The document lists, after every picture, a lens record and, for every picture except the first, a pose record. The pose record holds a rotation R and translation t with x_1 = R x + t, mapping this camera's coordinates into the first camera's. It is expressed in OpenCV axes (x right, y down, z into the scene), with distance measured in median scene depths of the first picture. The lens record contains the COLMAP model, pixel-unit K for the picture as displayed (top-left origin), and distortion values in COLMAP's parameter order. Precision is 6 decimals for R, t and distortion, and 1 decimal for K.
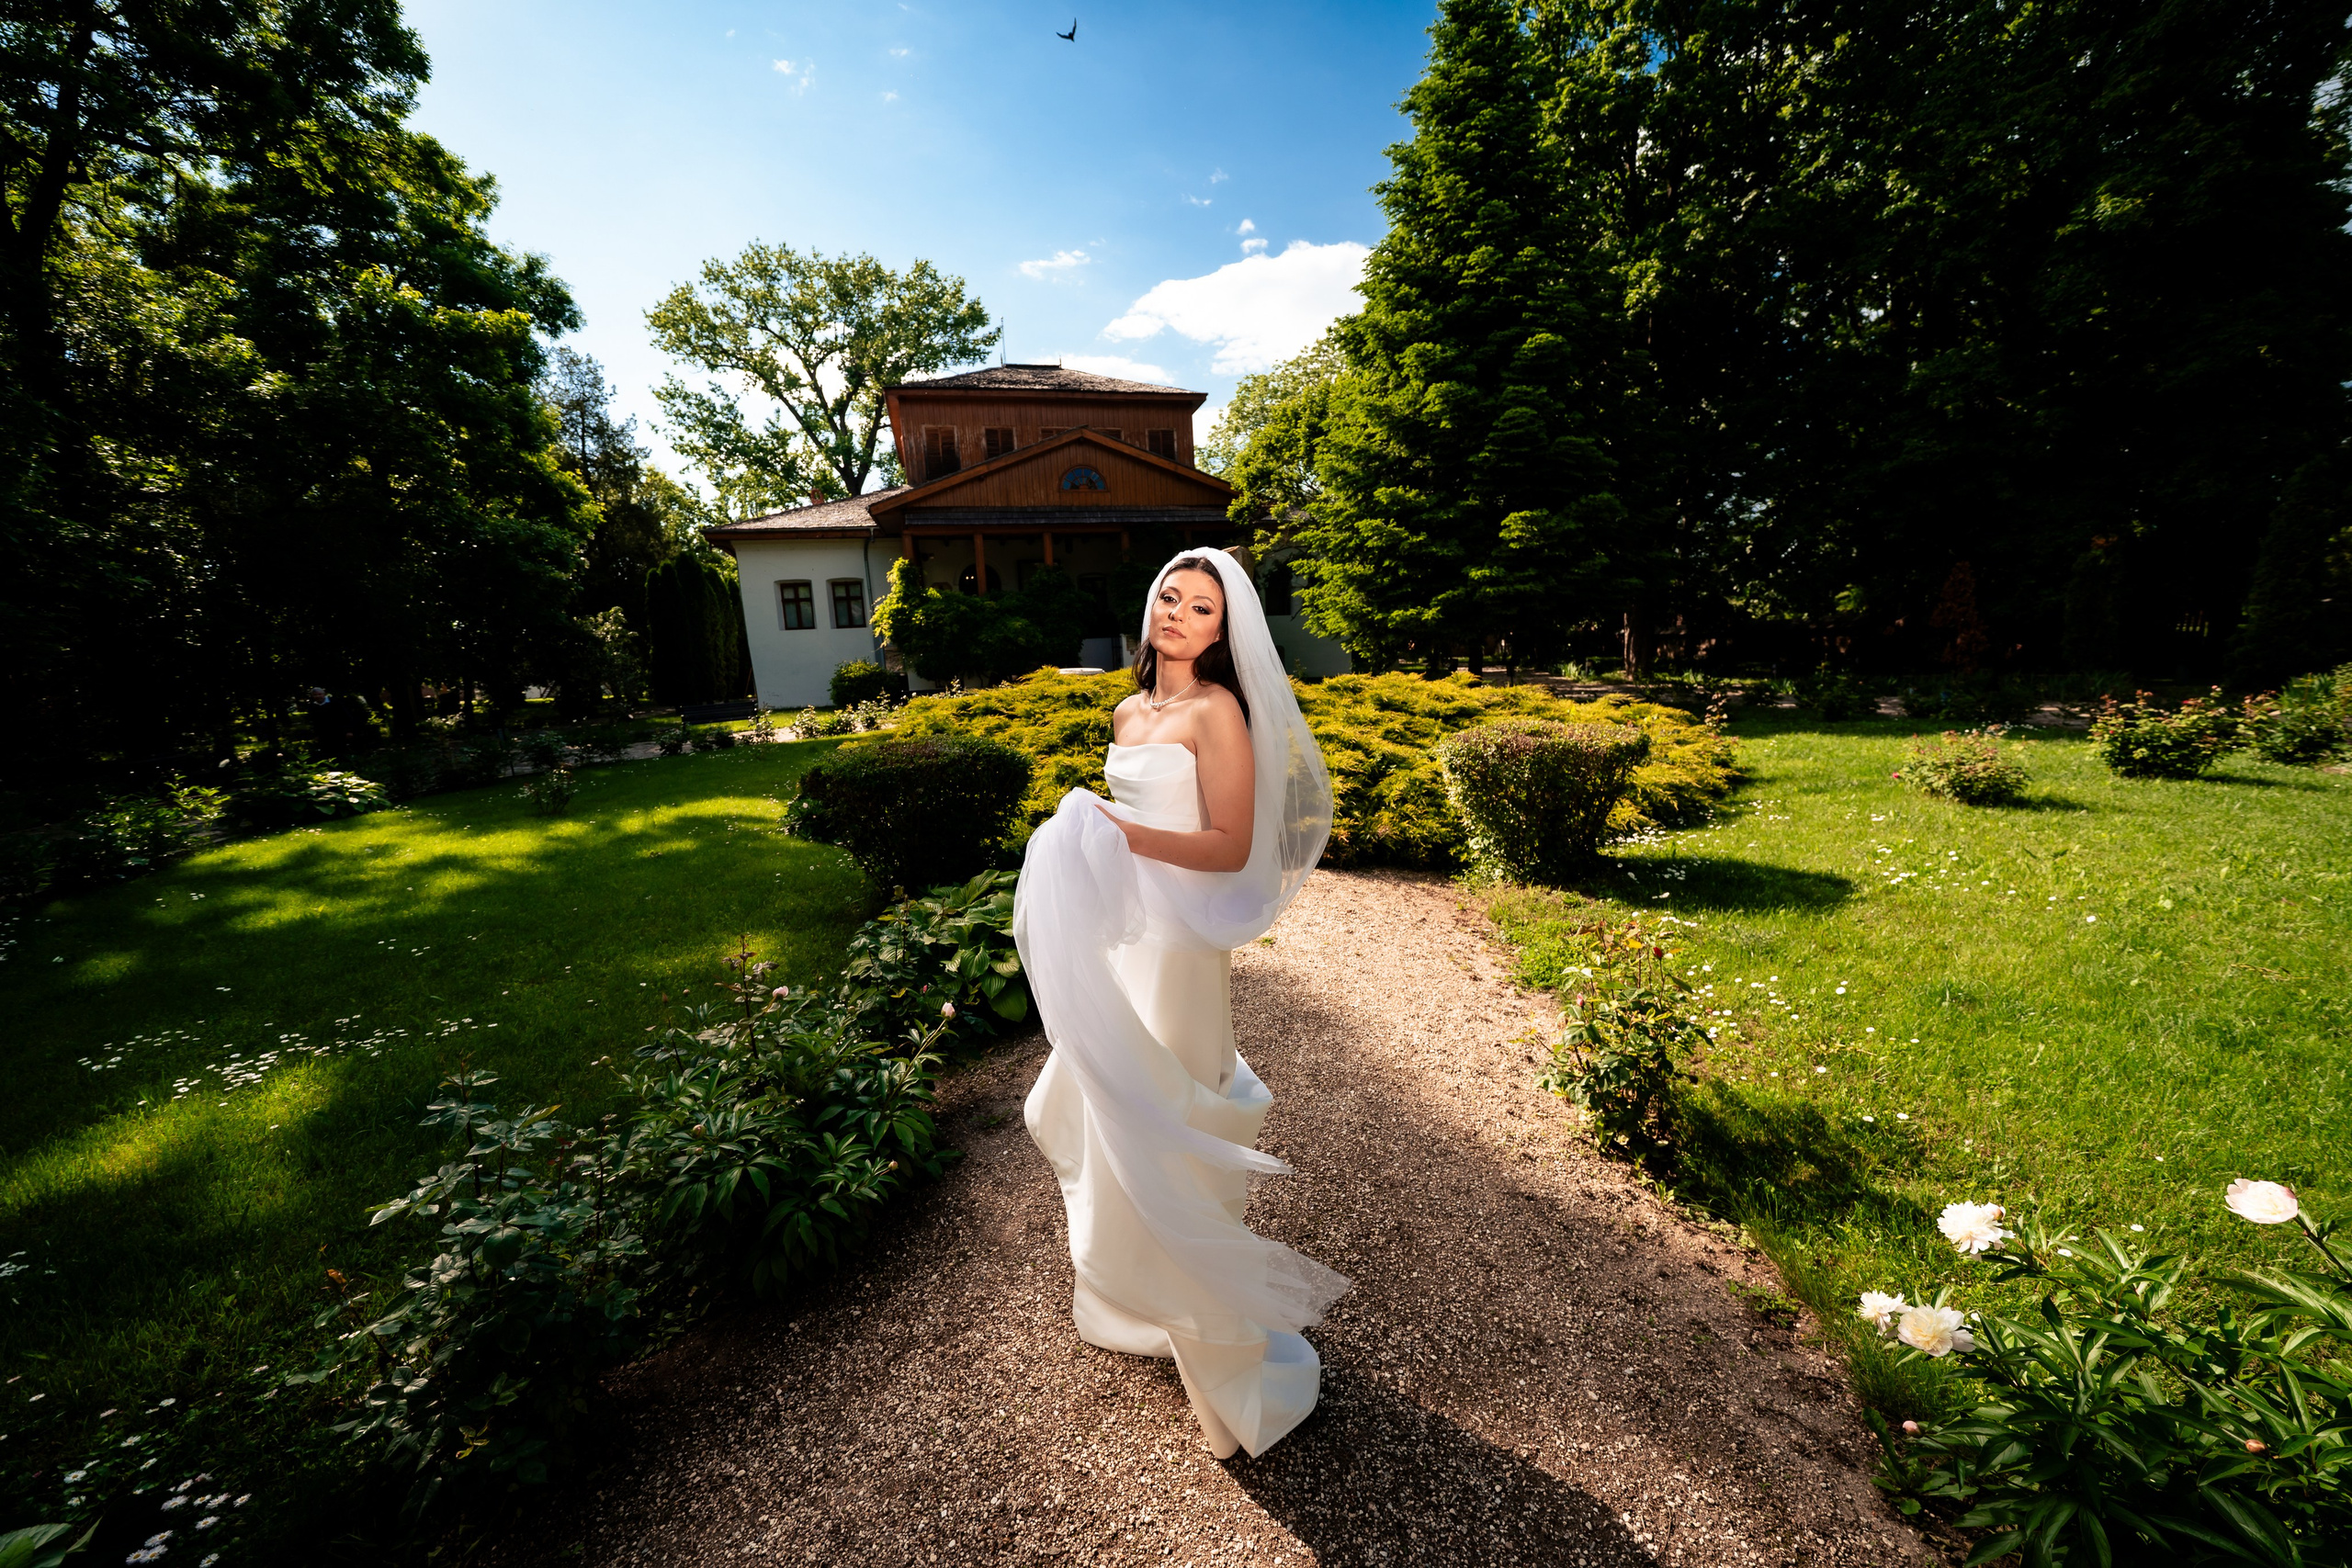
lens RADIAL K [[807.6, 0, 1164.2], [0, 807.6, 794.0], [0, 0, 1]] dist [-0.003884, 0.000133]
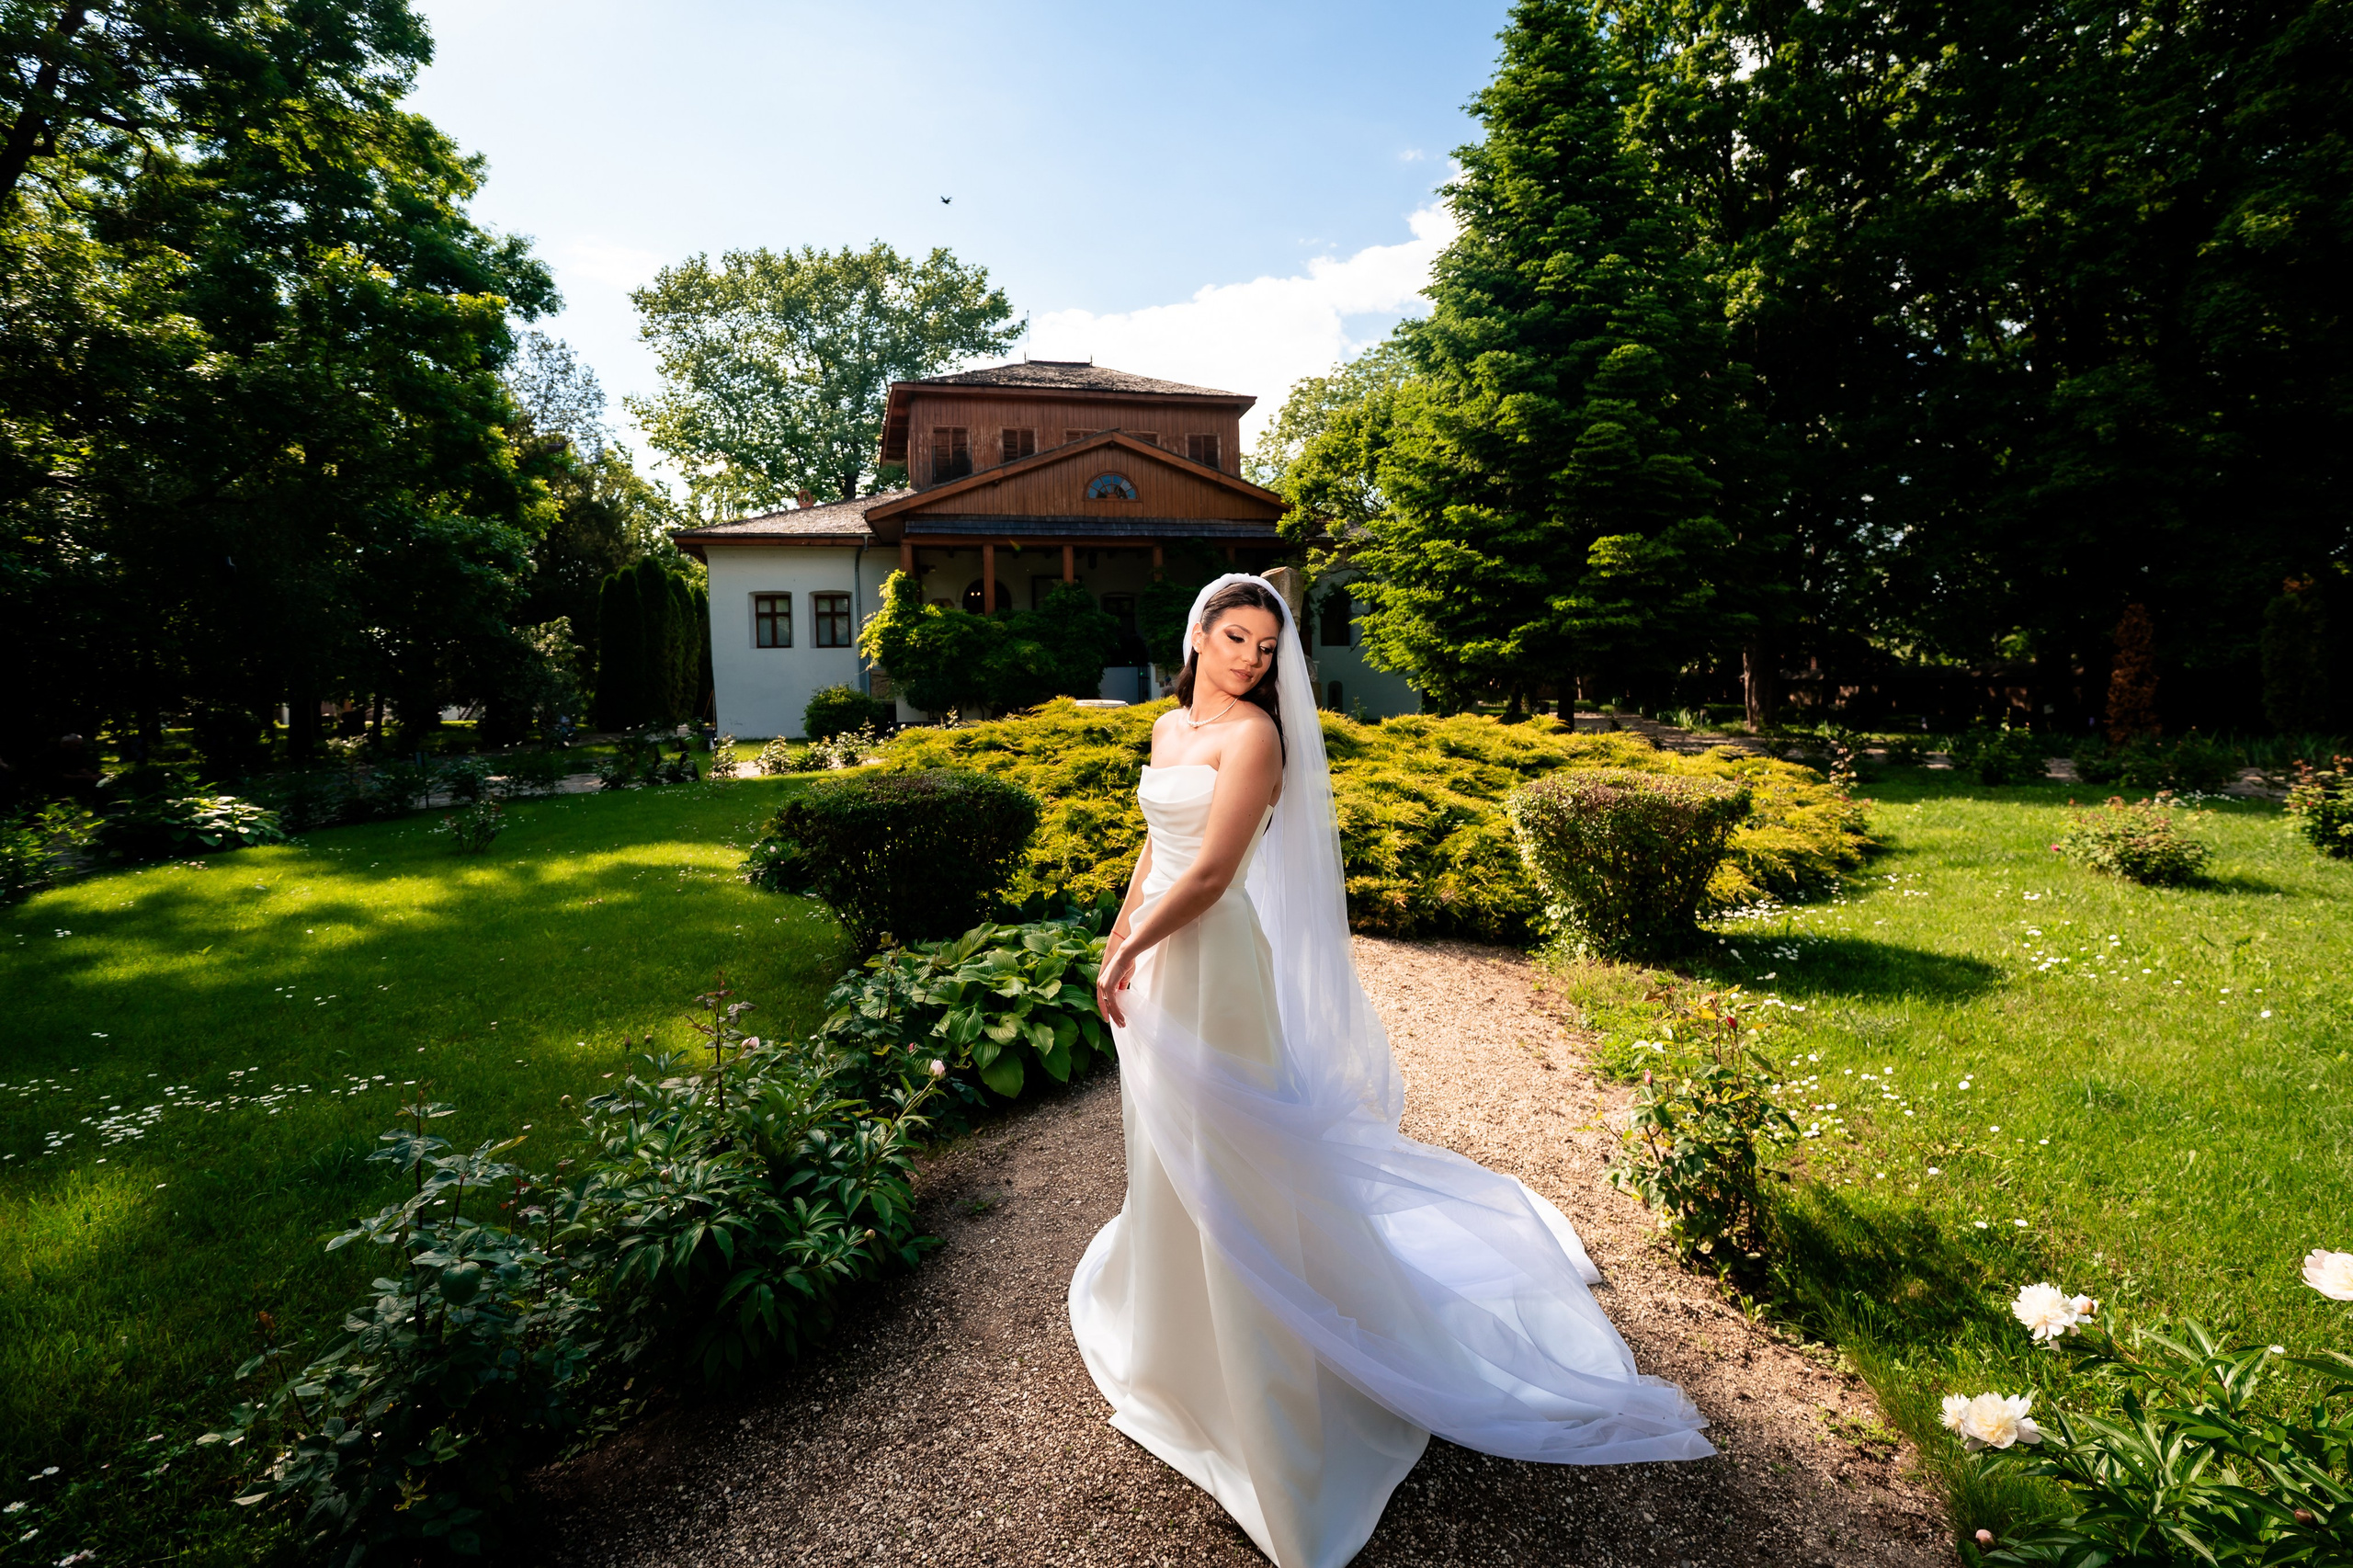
lens RADIAL K [[976.5, 0, 1188.0], [0, 976.5, 725.0], [0, 0, 1]] dist [-0.002029, 0.000044]
pose [[0.999595, 0.025868, -0.011878, 0.002206], [-0.027220, 0.990738, -0.133032, 0.005221], [0.008327, 0.133302, 0.991041, -0.021447]]
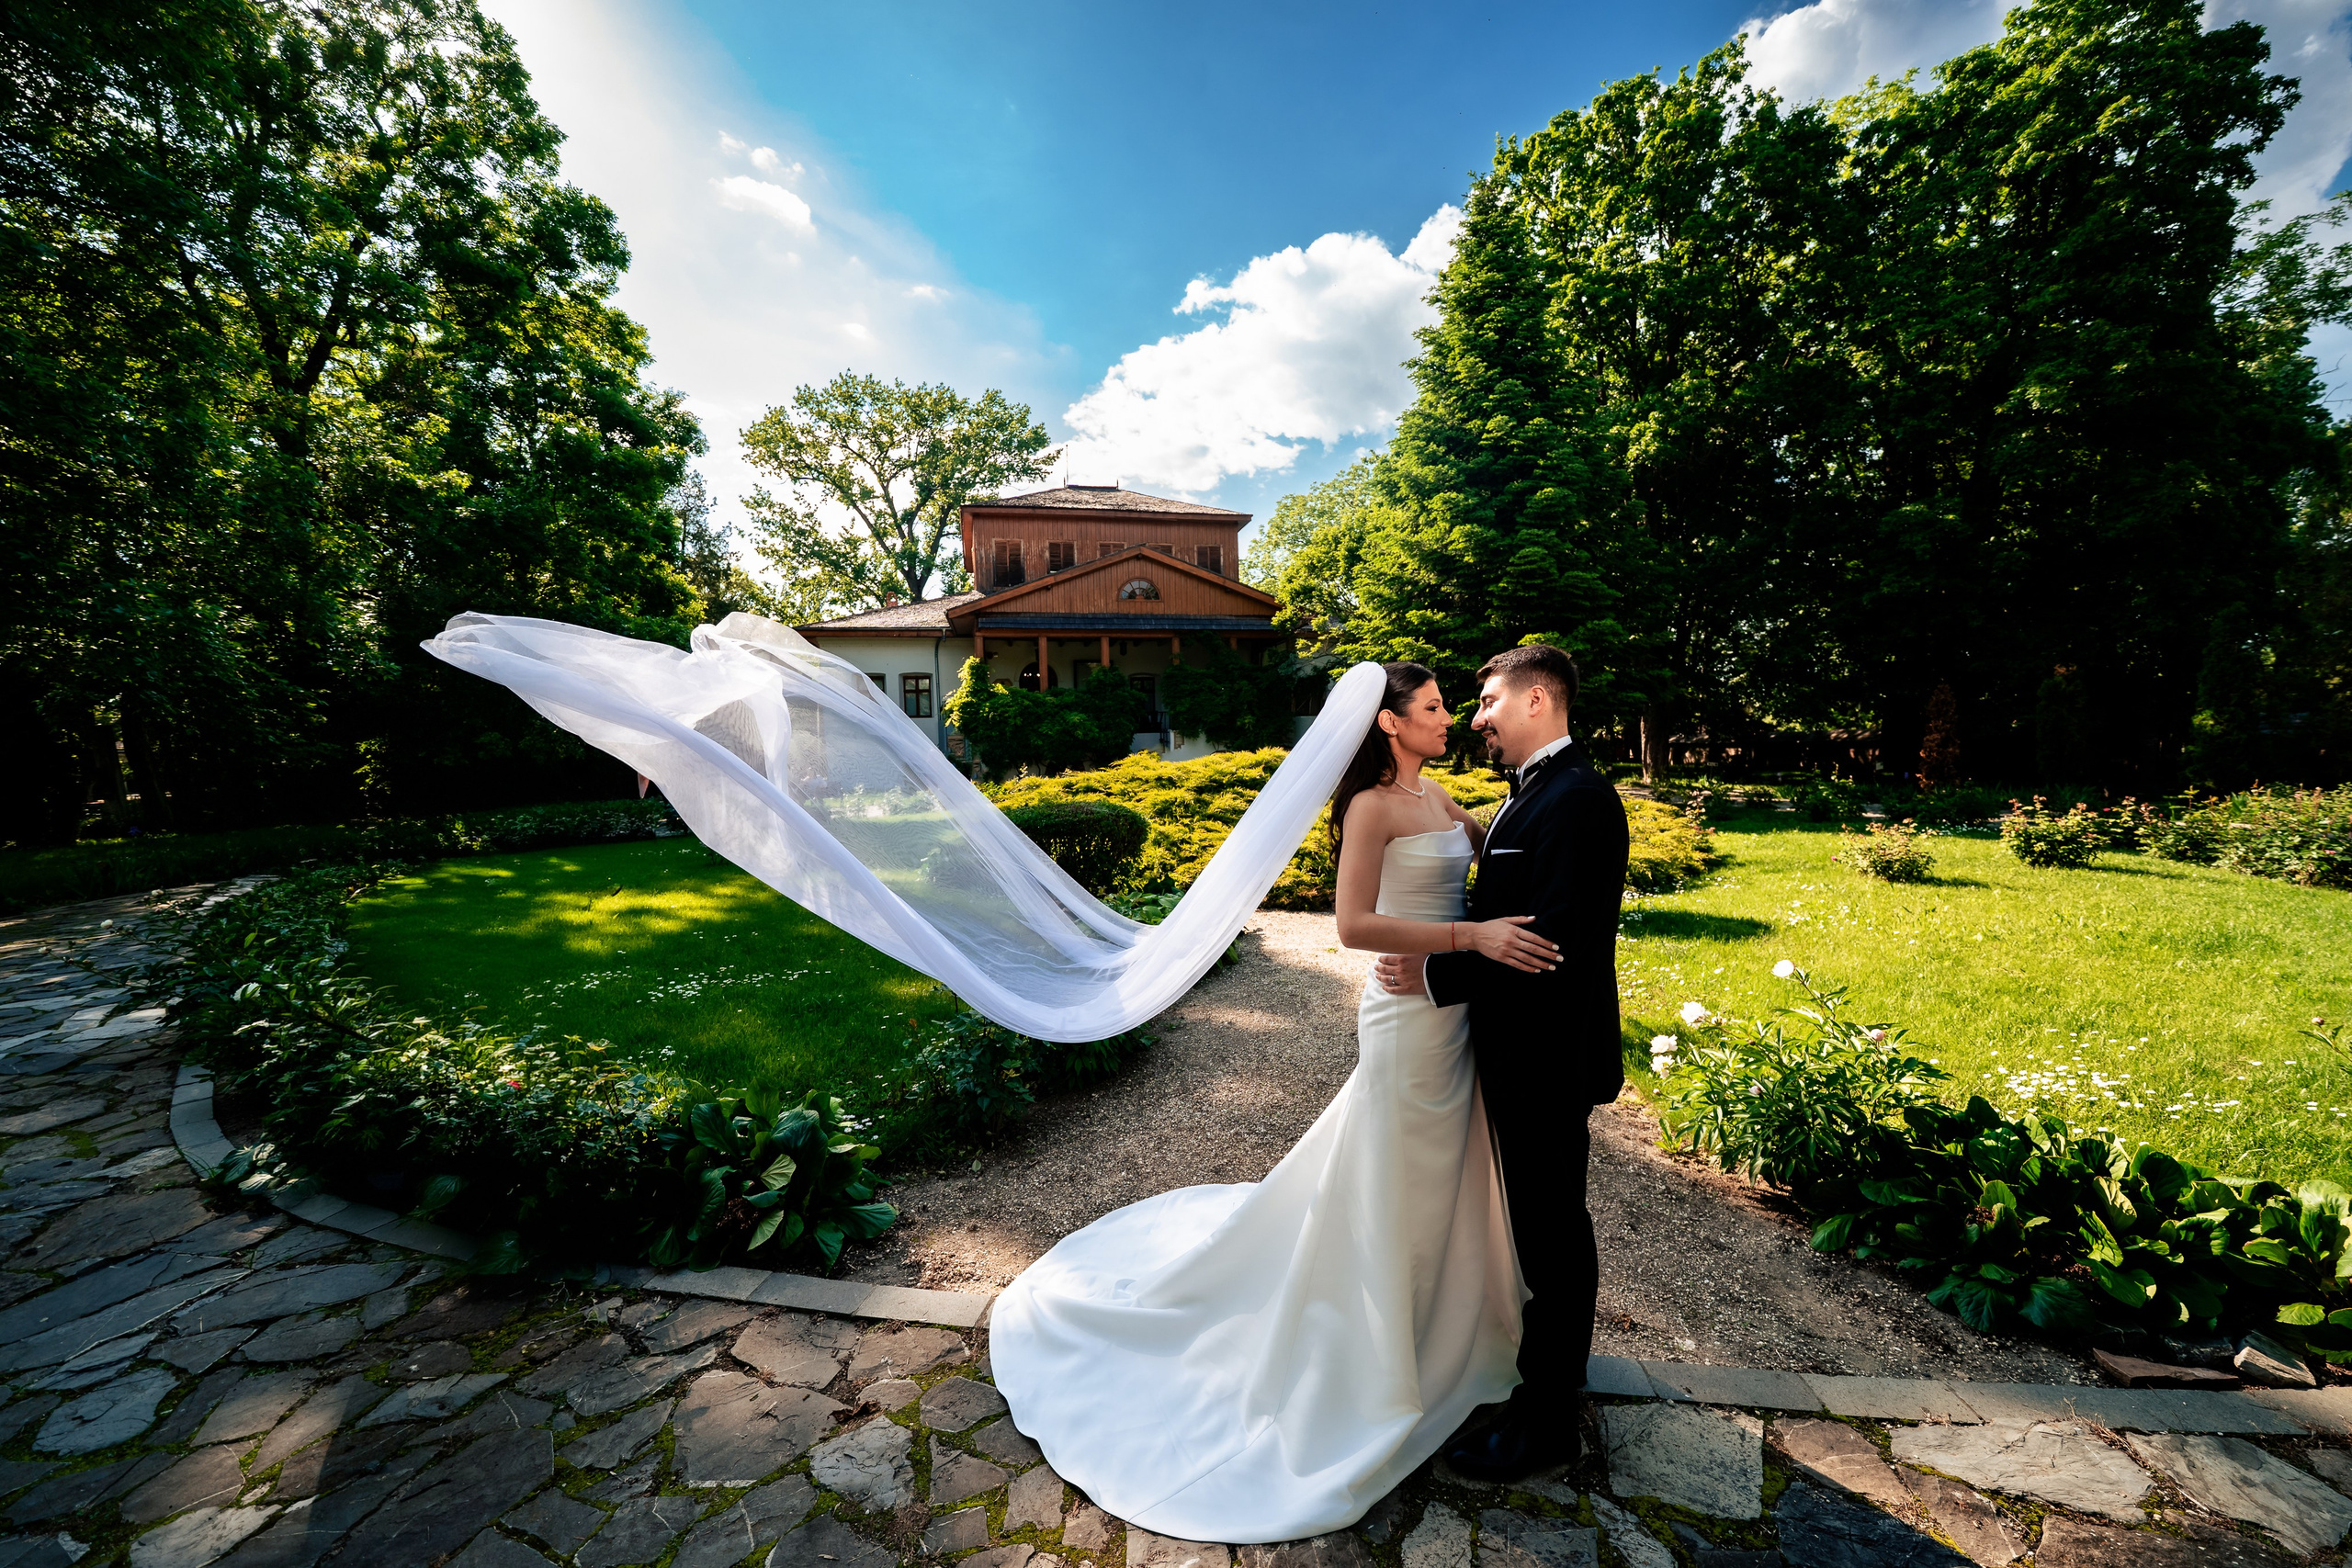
lens RADIAL K [[807.6, 0, 1172.8], [0, 807.6, 802.2], [0, 0, 1]] dist [-0.003884, 0.000133]
pose [[0.999230, 0.027436, -0.028033, -0.035734], [-0.030269, 0.993882, -0.106218, 0.026592], [0.024948, 0.106985, 0.993948, -0.131077]]
